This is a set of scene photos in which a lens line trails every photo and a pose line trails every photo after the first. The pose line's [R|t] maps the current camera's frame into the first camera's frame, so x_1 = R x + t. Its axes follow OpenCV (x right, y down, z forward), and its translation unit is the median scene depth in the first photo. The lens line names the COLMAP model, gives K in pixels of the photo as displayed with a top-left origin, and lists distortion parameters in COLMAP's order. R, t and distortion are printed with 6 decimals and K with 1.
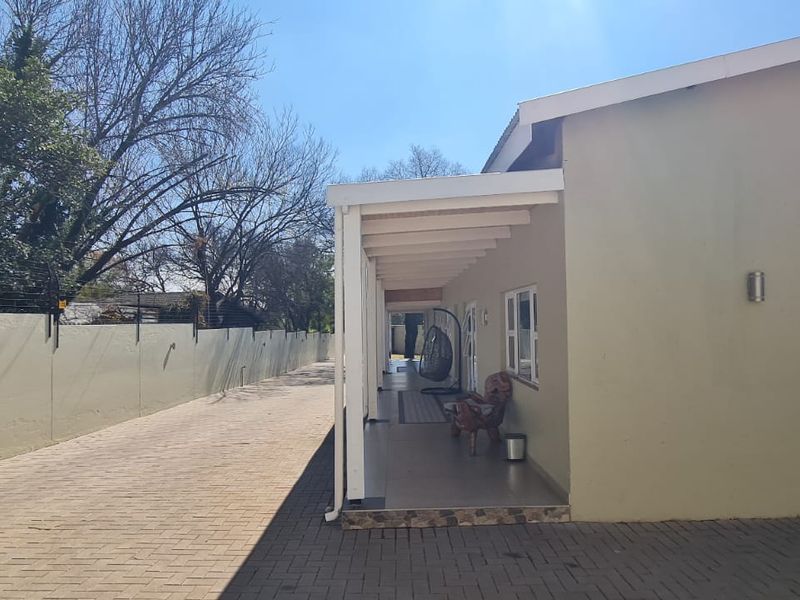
lens RADIAL K [[547.6, 0, 400.0], [0, 547.6, 300.0], [0, 0, 1]] dist [0.003831, 0.003105]
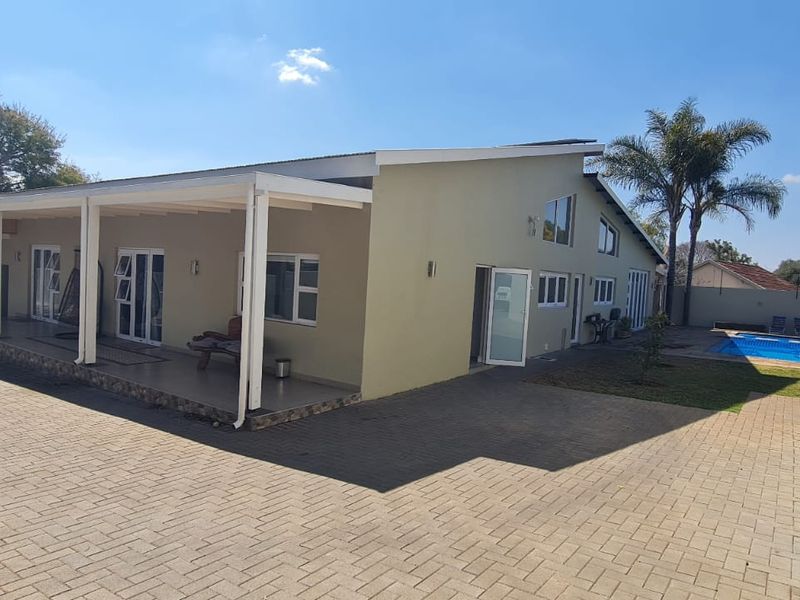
lens RADIAL K [[547.6, 0, 400.0], [0, 547.6, 300.0], [0, 0, 1]] dist [0.003831, 0.003105]
pose [[0.595908, 0.007585, 0.803017, -0.977113], [-0.094949, 0.993607, 0.061075, -0.023766], [-0.797420, -0.112641, 0.592818, -0.065967]]
